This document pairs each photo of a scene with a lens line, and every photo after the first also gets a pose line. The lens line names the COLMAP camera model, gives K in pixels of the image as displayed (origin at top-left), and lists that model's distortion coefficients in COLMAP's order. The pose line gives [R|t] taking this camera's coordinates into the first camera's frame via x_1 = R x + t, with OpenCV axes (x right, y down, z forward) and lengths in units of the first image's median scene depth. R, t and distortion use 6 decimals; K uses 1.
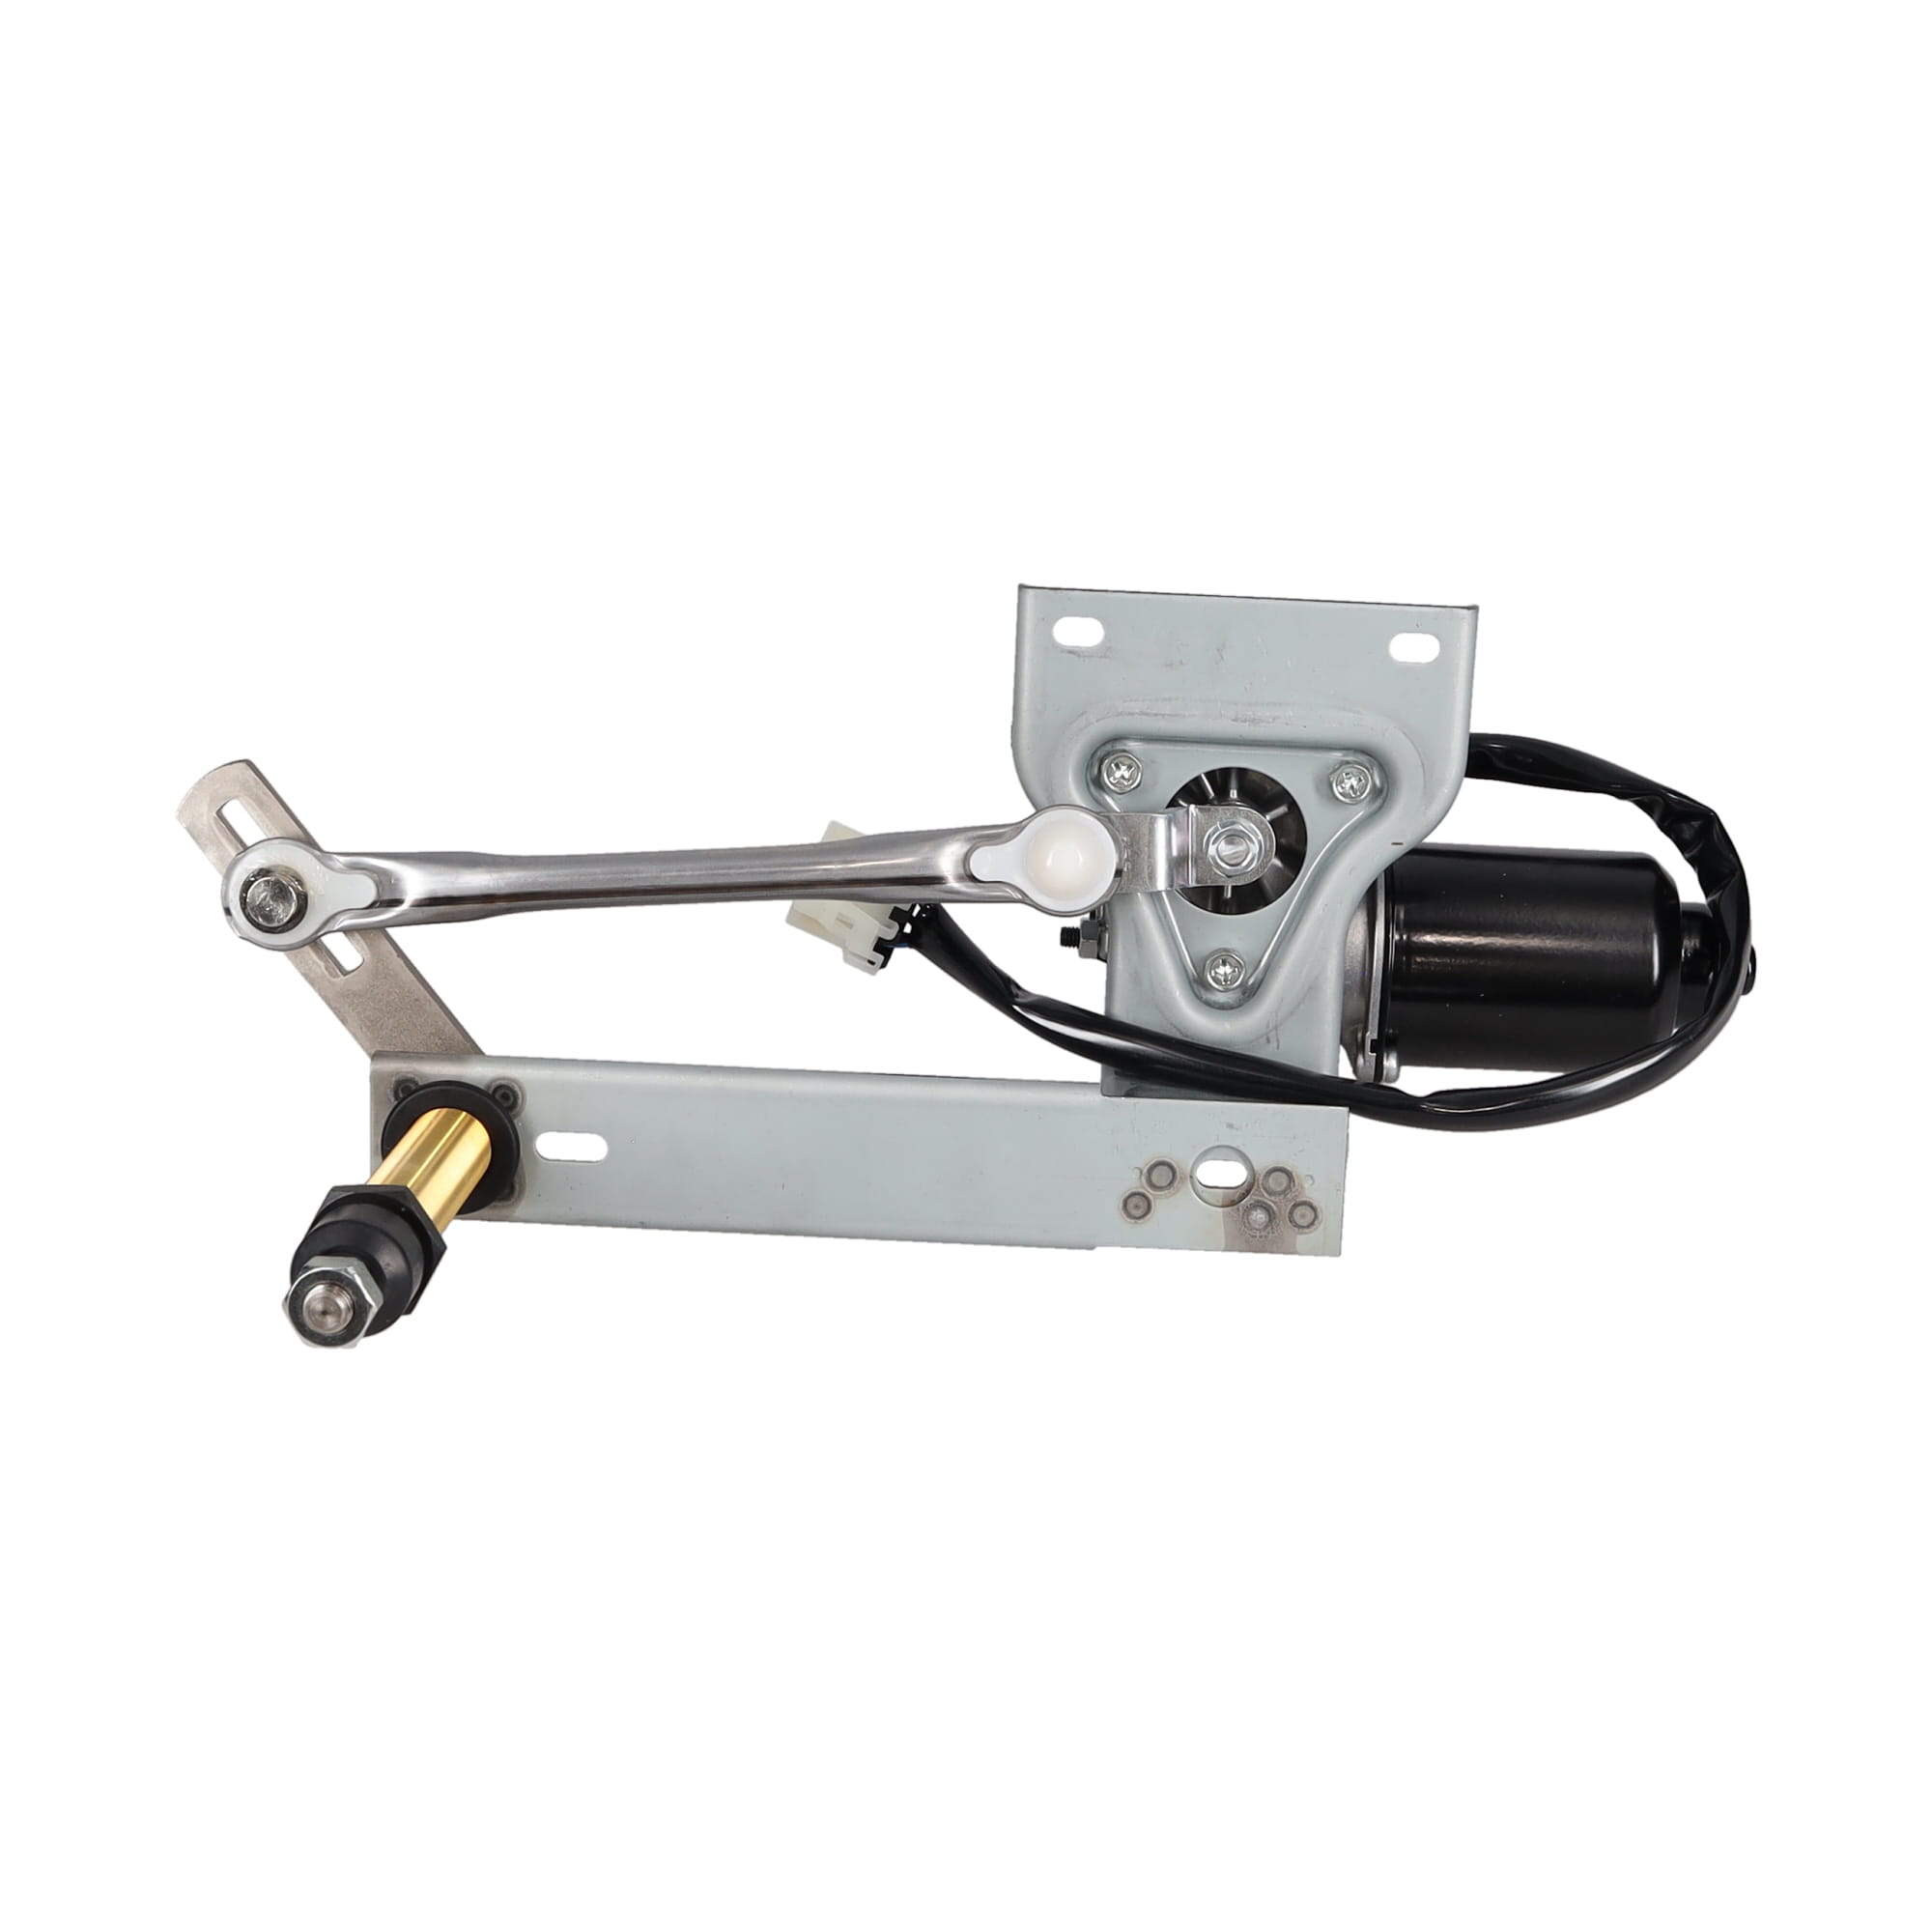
lens RADIAL K [[3214.9, 0, 966.0], [0, 3214.9, 966.0], [0, 0, 1]] dist [-0.000328, -0.008480]
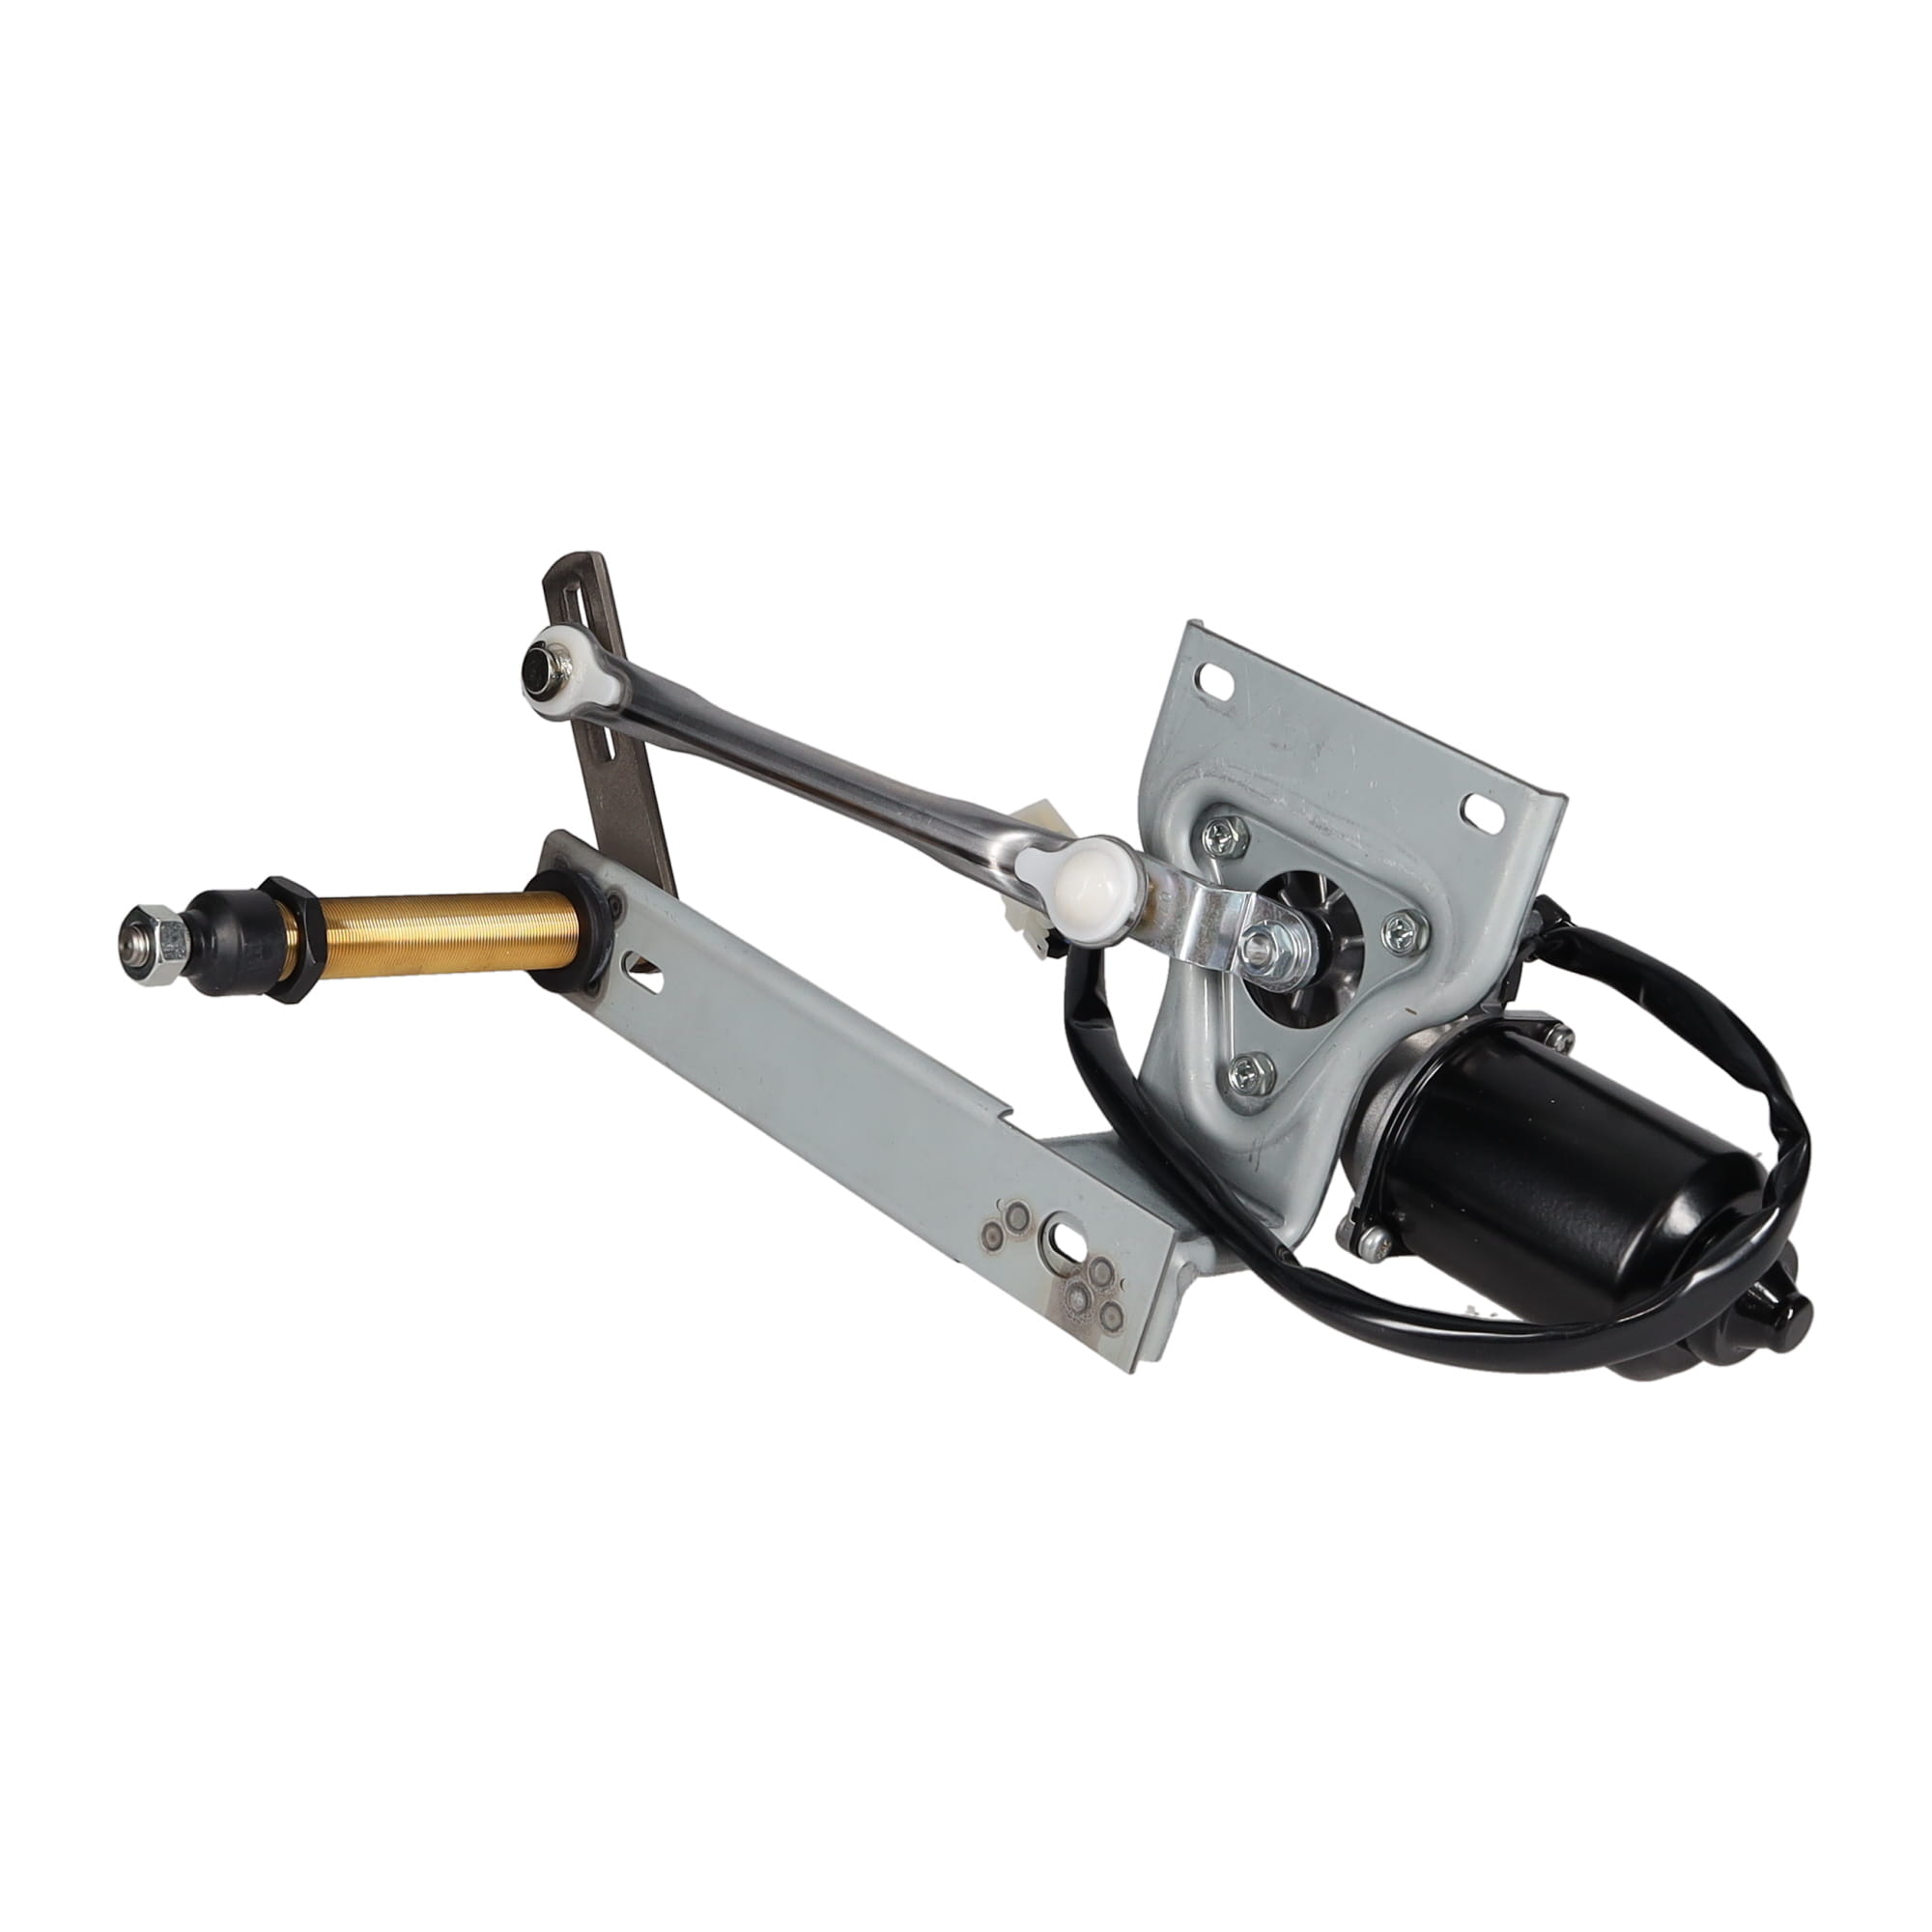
lens RADIAL K [[3214.9, 0, 966.0], [0, 3214.9, 966.0], [0, 0, 1]] dist [-0.000328, -0.008480]
pose [[0.727437, 0.365748, -0.580573, 0.578890], [-0.377602, 0.919840, 0.106357, -0.101290], [0.572934, 0.141857, 0.807232, 0.189875]]
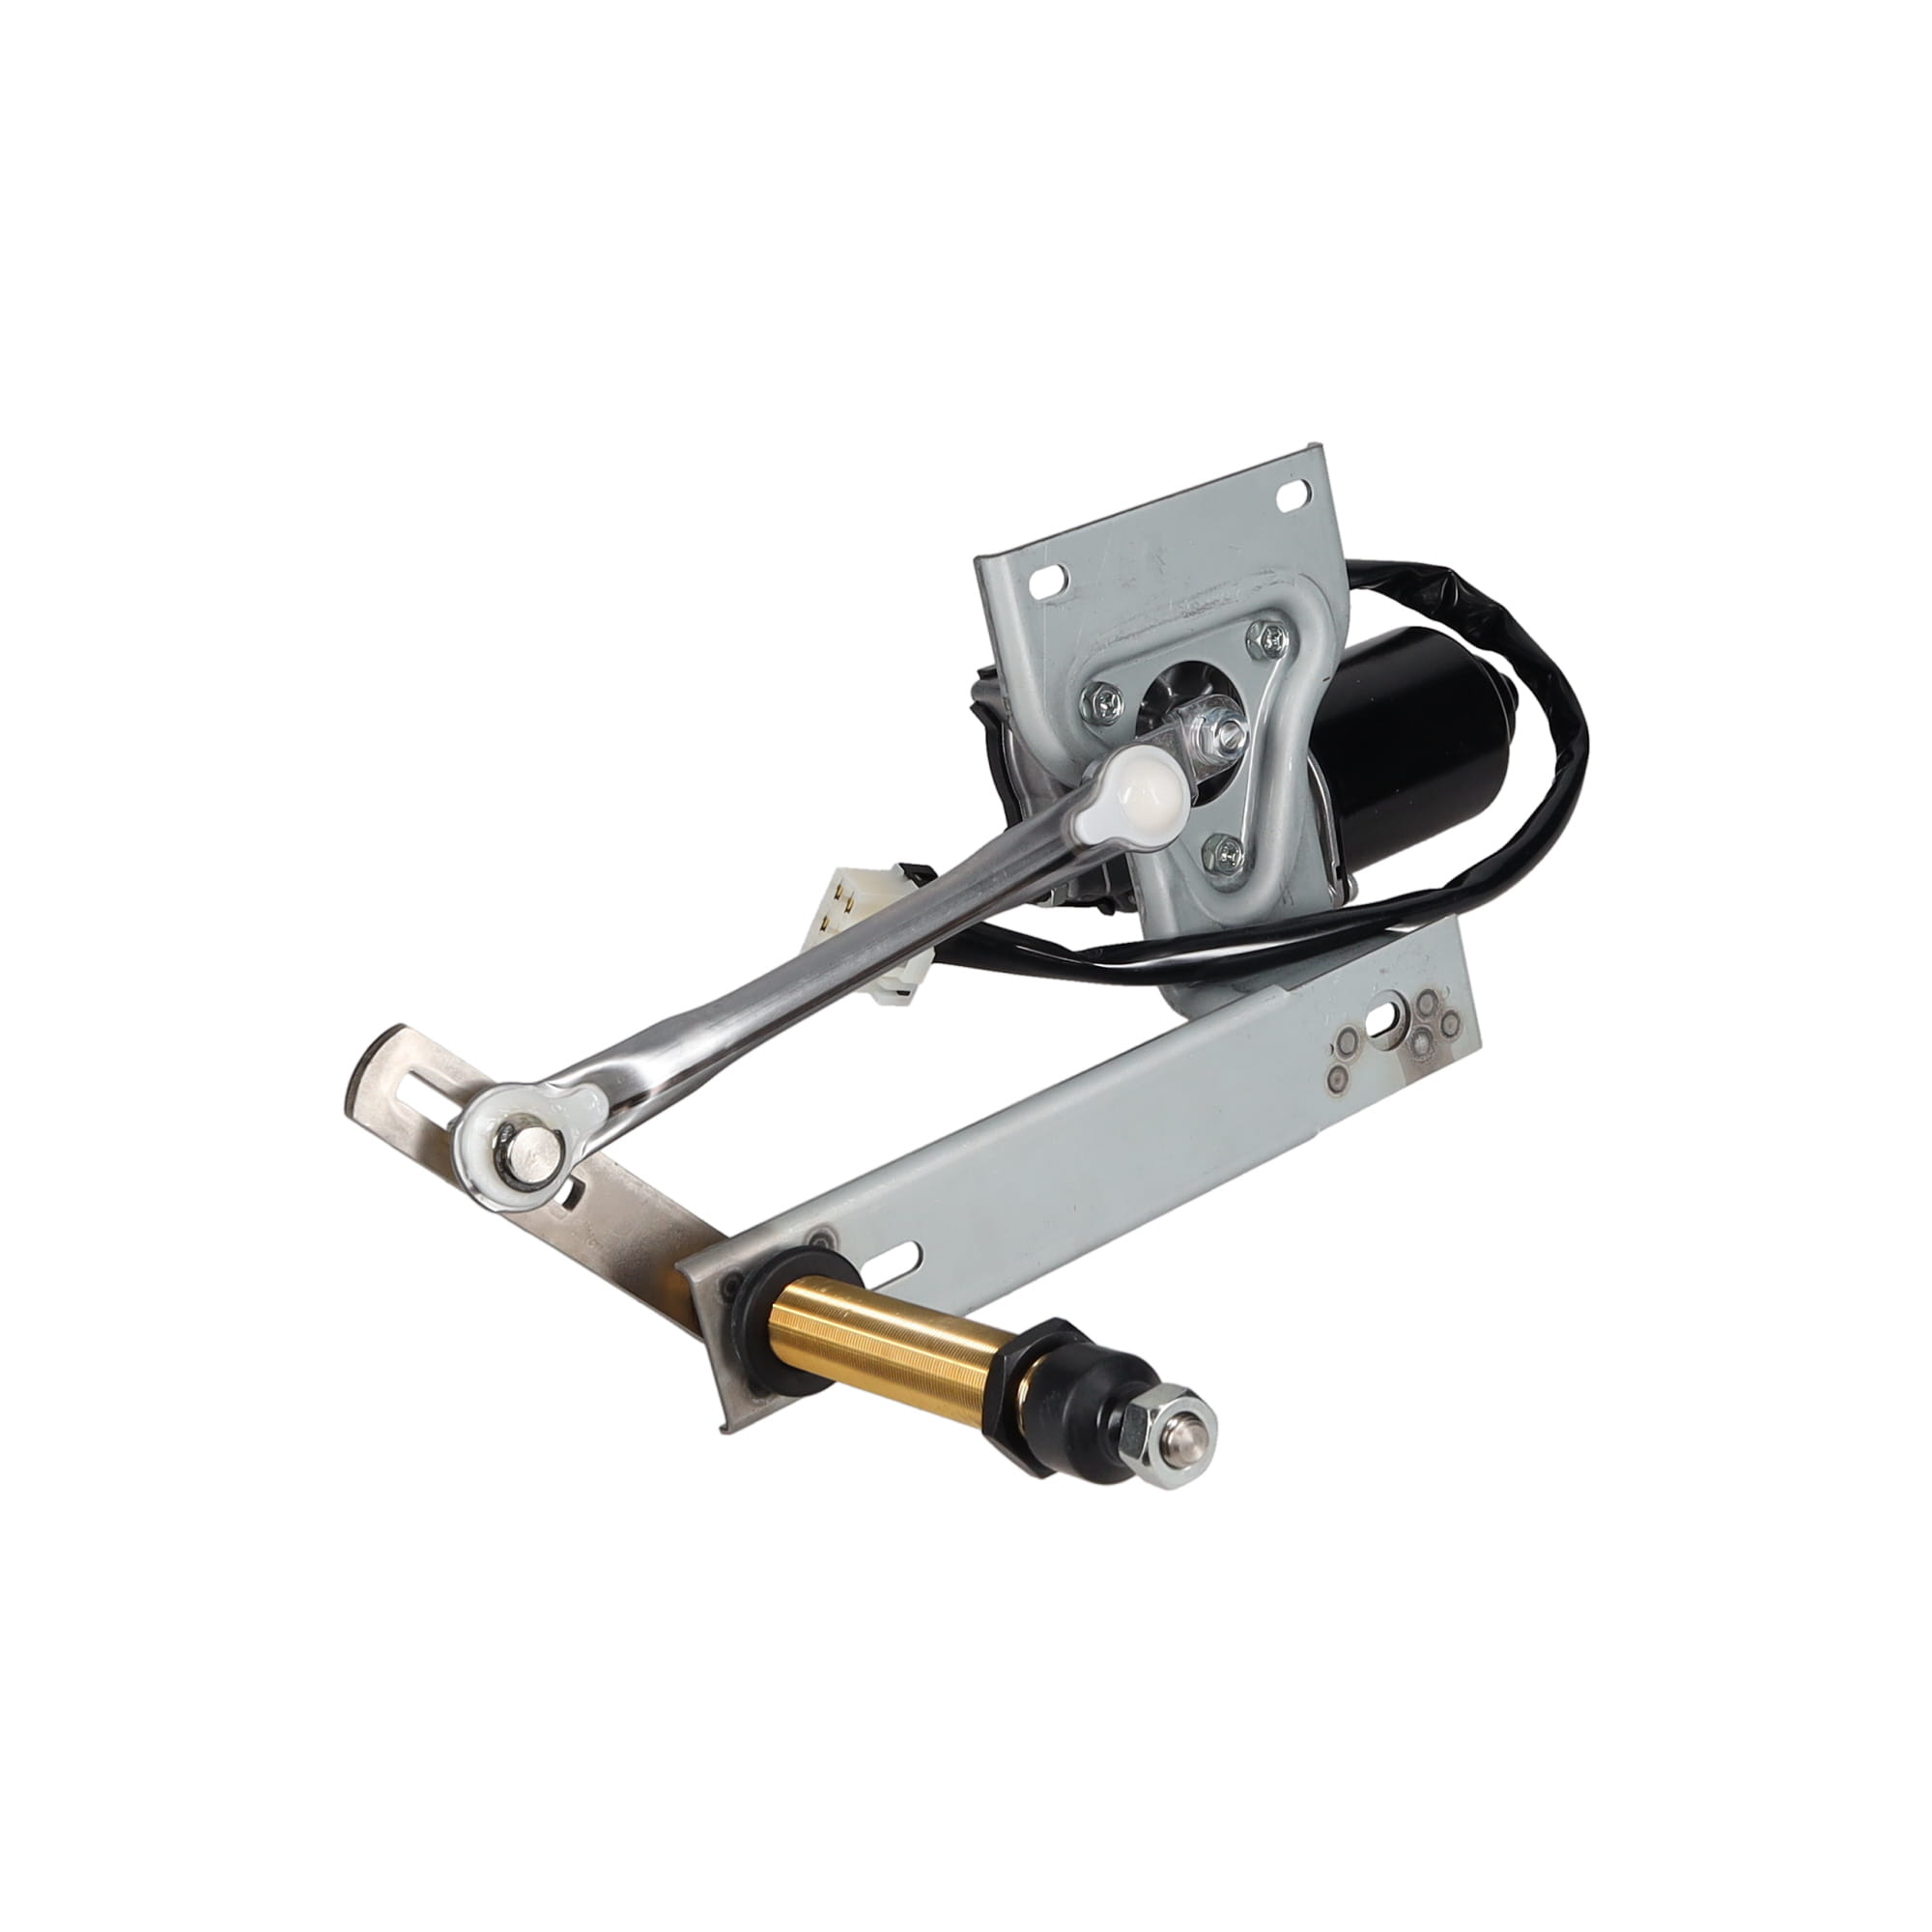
lens RADIAL K [[3214.9, 0, 966.0], [0, 3214.9, 966.0], [0, 0, 1]] dist [-0.000328, -0.008480]
pose [[0.734780, -0.375547, 0.564856, -0.594080], [0.367934, 0.920259, 0.133220, -0.137831], [-0.569844, 0.109943, 0.814365, 0.223161]]
